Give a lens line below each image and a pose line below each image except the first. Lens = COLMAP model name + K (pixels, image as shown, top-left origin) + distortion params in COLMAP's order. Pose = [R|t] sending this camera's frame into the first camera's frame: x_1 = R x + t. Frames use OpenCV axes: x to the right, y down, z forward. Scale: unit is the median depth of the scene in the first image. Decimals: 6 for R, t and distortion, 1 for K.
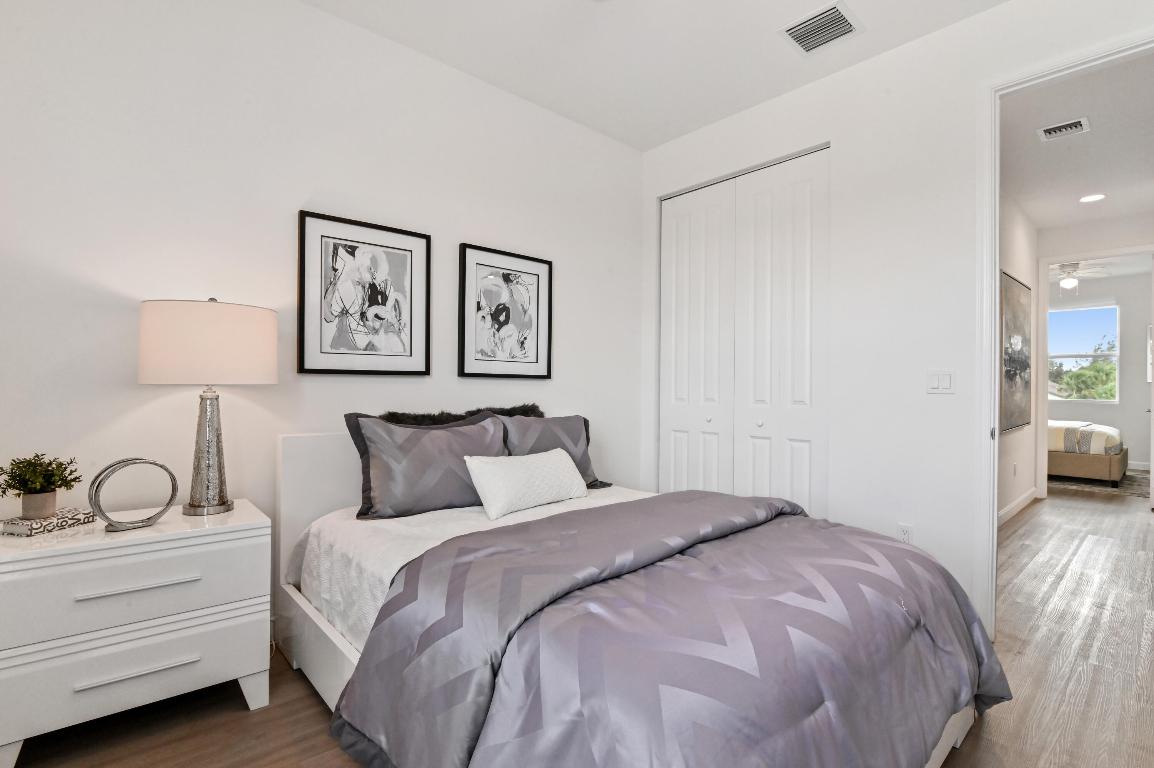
lens RADIAL K [[538.5, 0, 583.2], [0, 538.5, 381.4], [0, 0, 1]] dist [-0.001553, -0.001128]
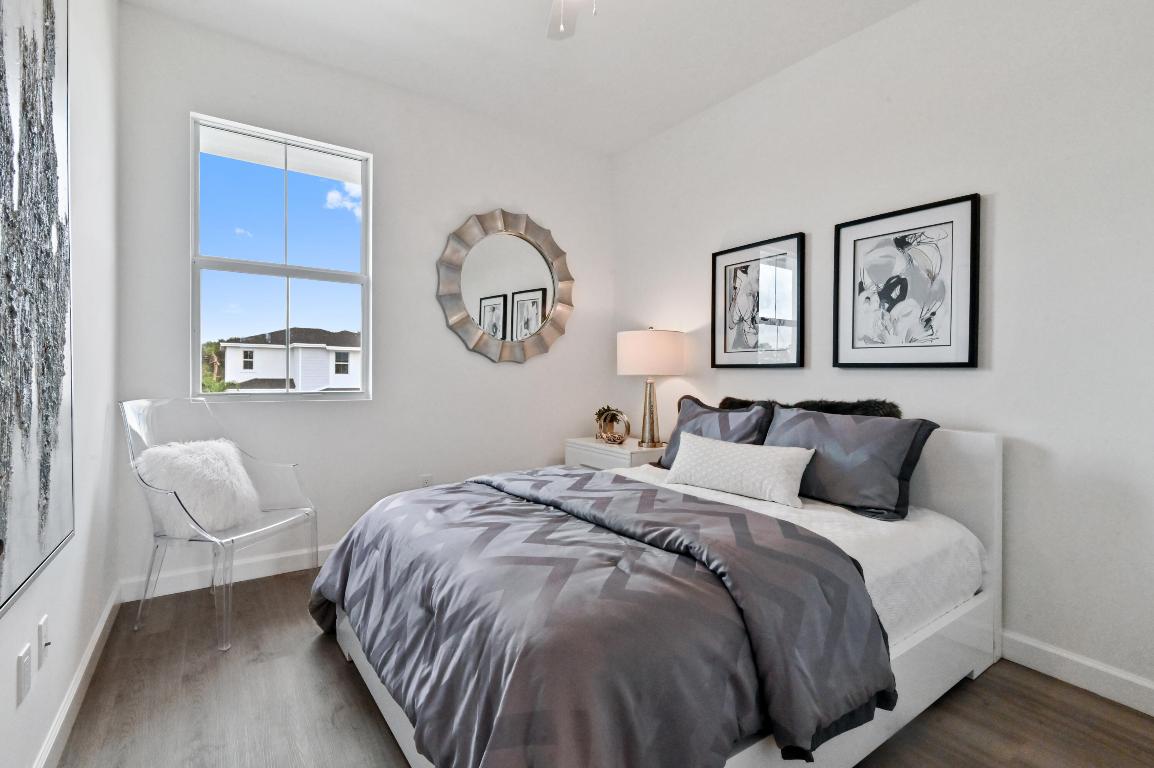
lens RADIAL K [[538.5, 0, 582.4], [0, 538.5, 383.6], [0, 0, 1]] dist [-0.001553, -0.001128]
pose [[-0.107491, 0.004676, -0.994195, 0.734720], [-0.004942, 0.999974, 0.005238, 0.016439], [0.994194, 0.005477, -0.107465, 0.640997]]
